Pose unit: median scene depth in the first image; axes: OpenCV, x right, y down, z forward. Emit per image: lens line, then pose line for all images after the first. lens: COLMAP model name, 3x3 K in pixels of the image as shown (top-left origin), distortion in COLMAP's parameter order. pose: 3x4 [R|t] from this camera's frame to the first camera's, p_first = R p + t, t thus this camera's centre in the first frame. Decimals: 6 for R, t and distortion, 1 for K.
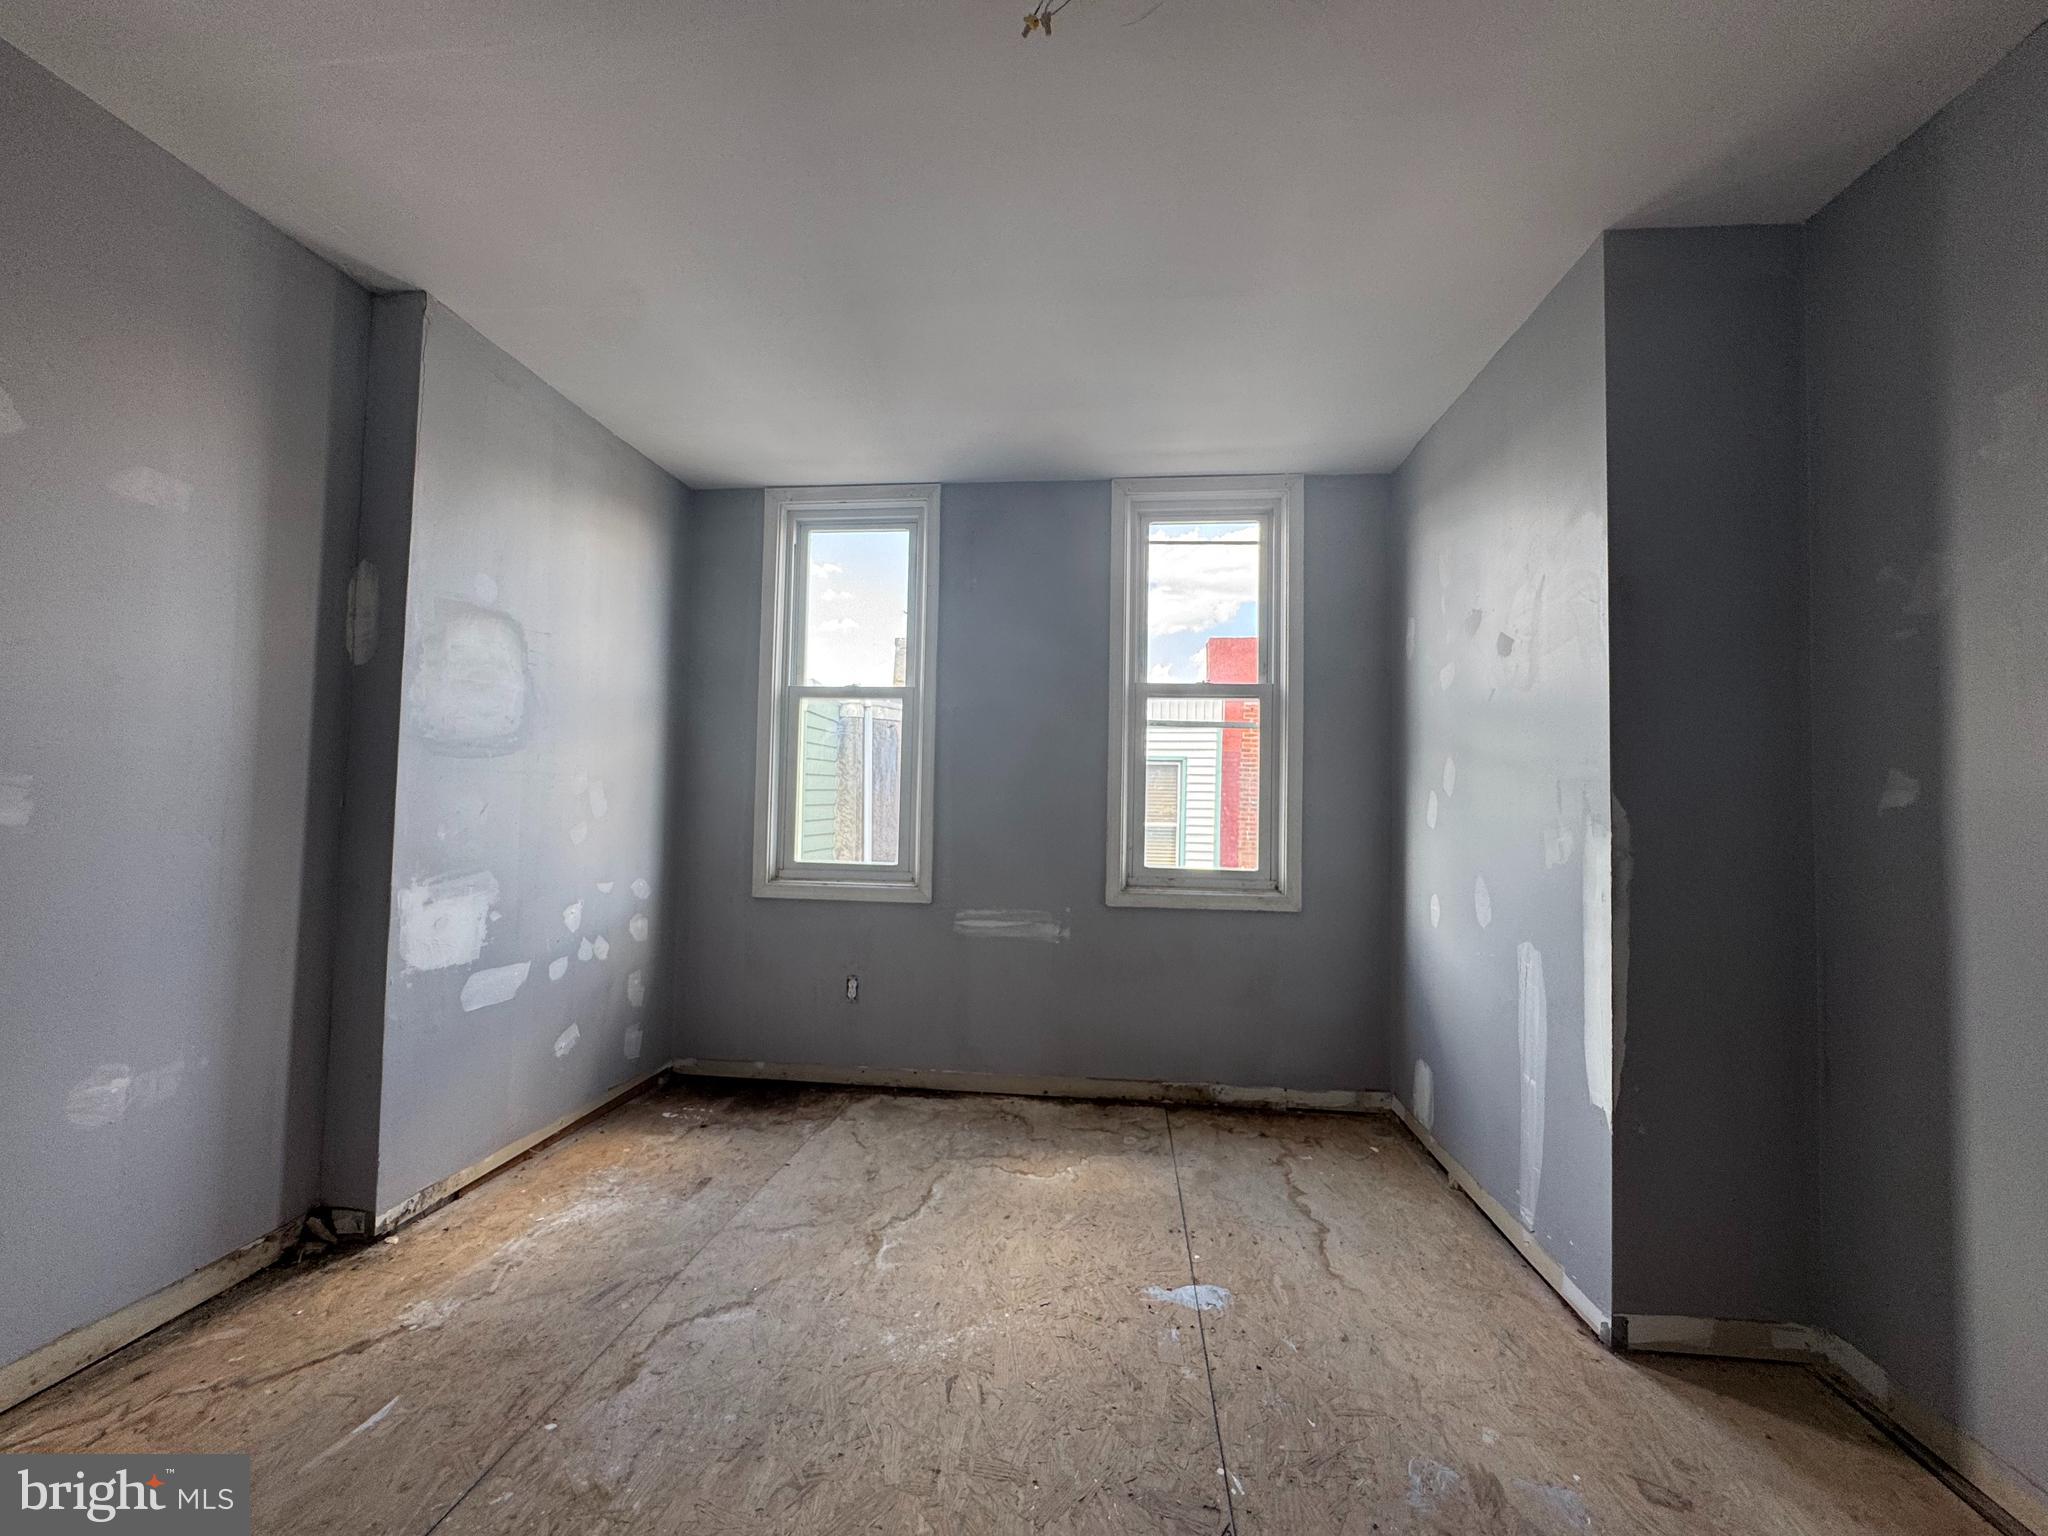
lens RADIAL K [[821.7, 0, 1022.0], [0, 821.7, 764.1], [0, 0, 1]] dist [-0.003445, 0.000741]
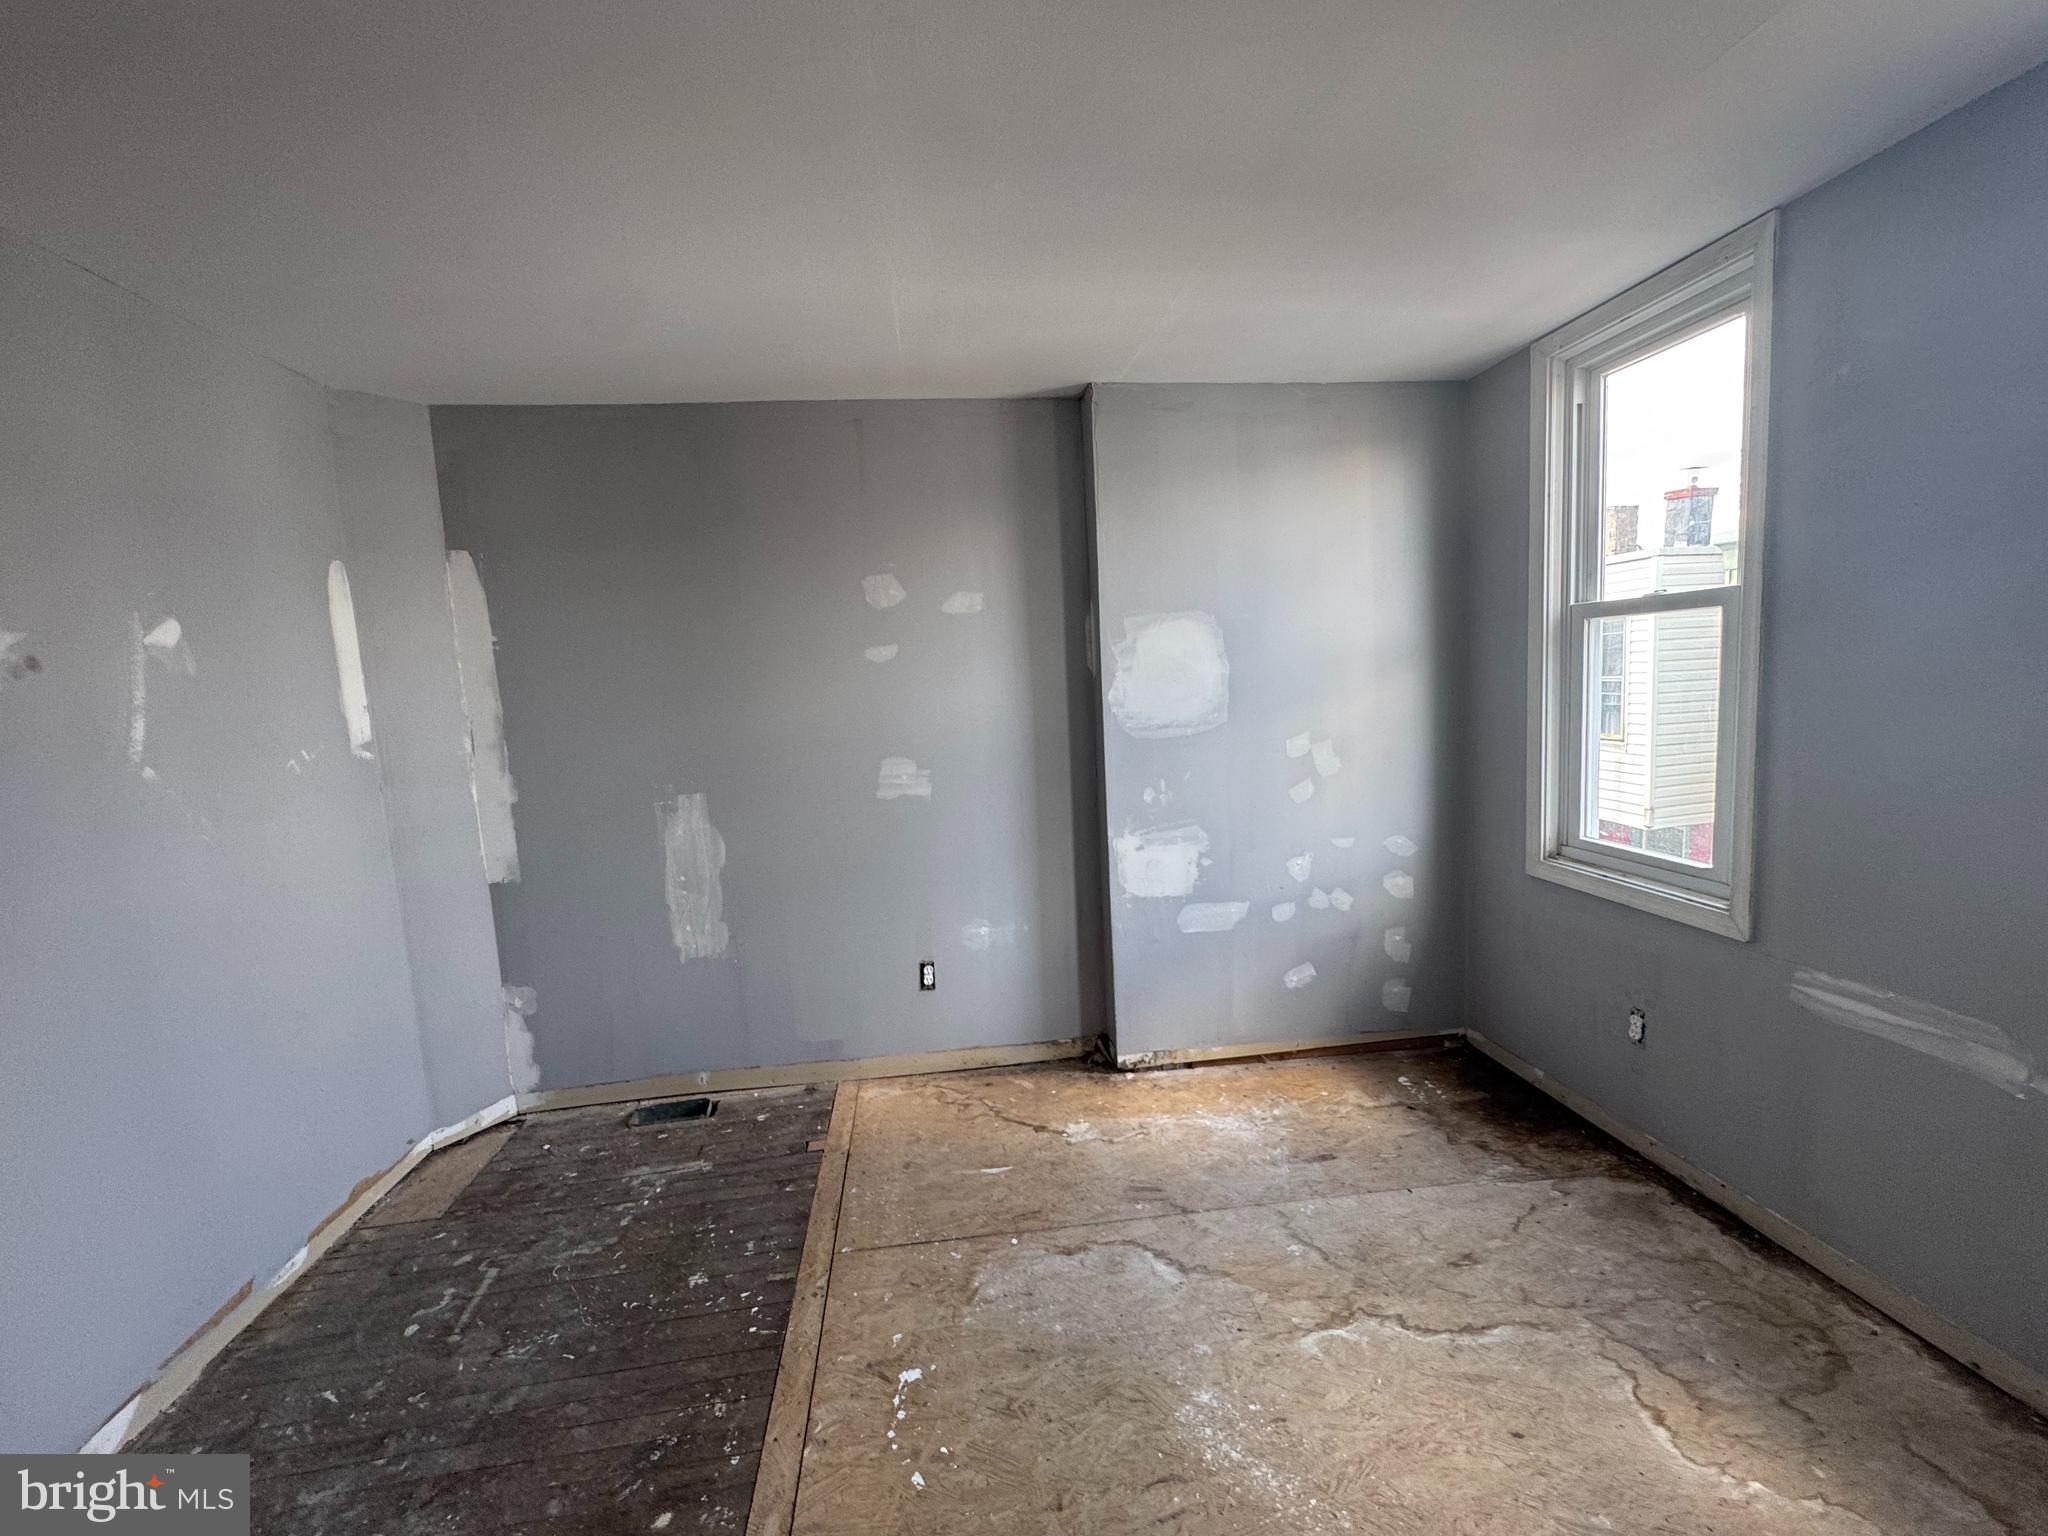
lens RADIAL K [[821.7, 0, 1022.0], [0, 821.7, 764.1], [0, 0, 1]] dist [-0.003445, 0.000741]
pose [[0.234120, 0.068756, -0.969773, 0.424974], [0.098758, 0.990654, 0.094079, -0.091420], [0.967179, -0.117799, 0.225141, 0.424155]]
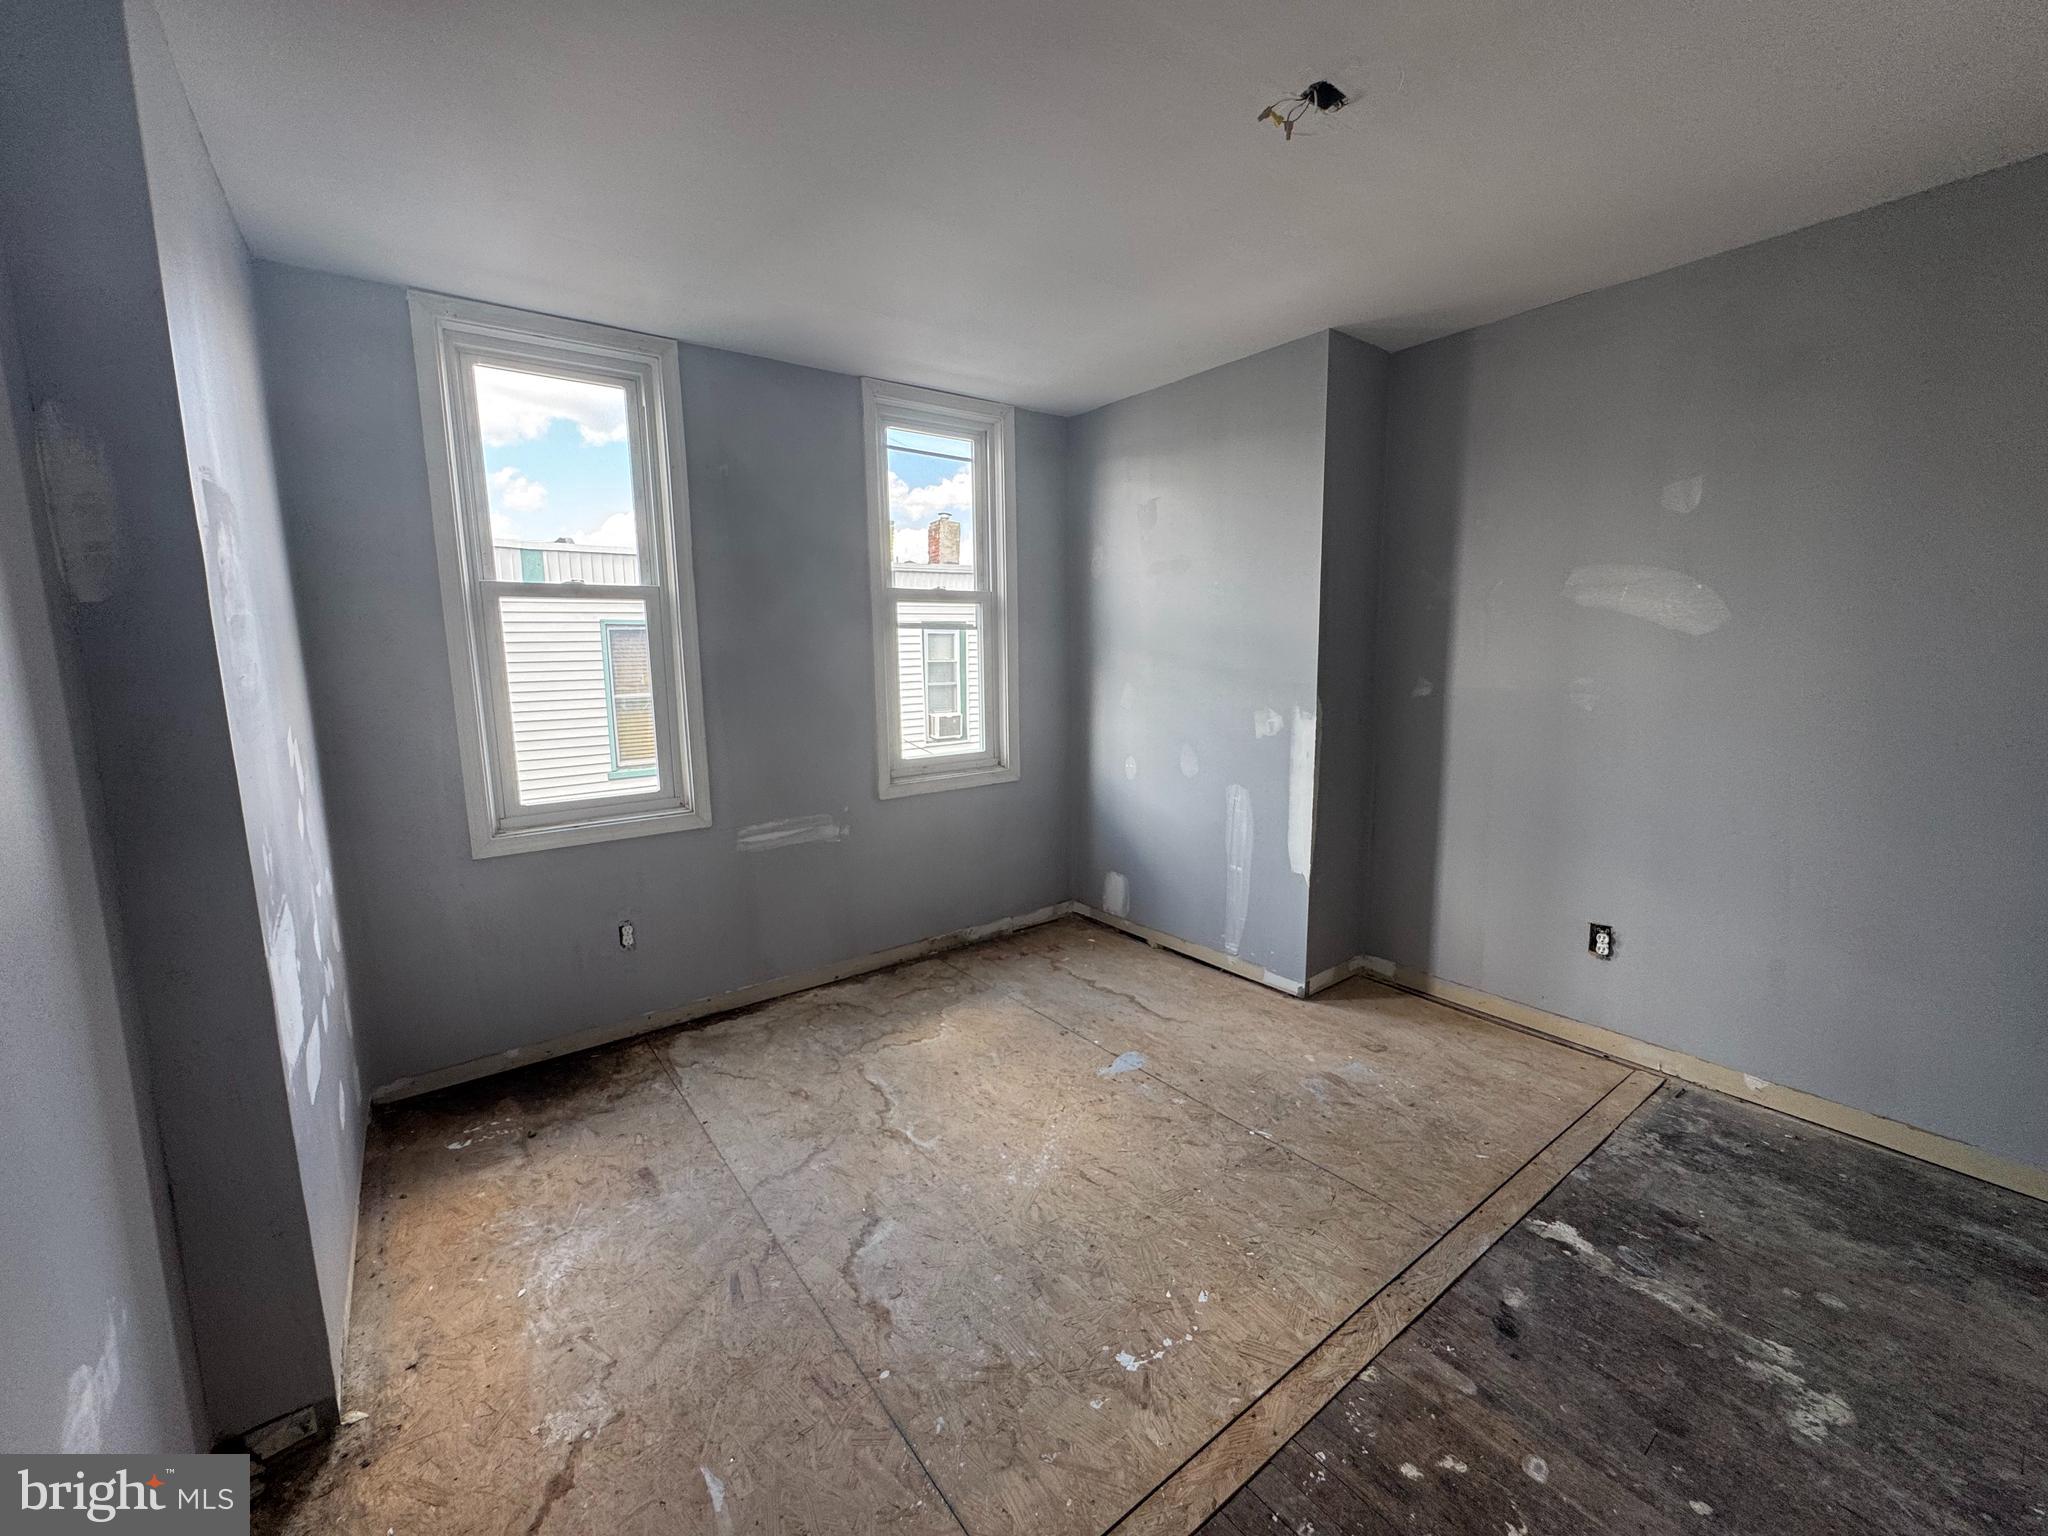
lens RADIAL K [[821.7, 0, 1022.0], [0, 821.7, 764.1], [0, 0, 1]] dist [-0.003445, 0.000741]
pose [[0.729017, -0.129316, 0.672169, -0.572667], [0.000494, 0.982091, 0.188404, -0.092042], [-0.684495, -0.137018, 0.716025, 0.121253]]
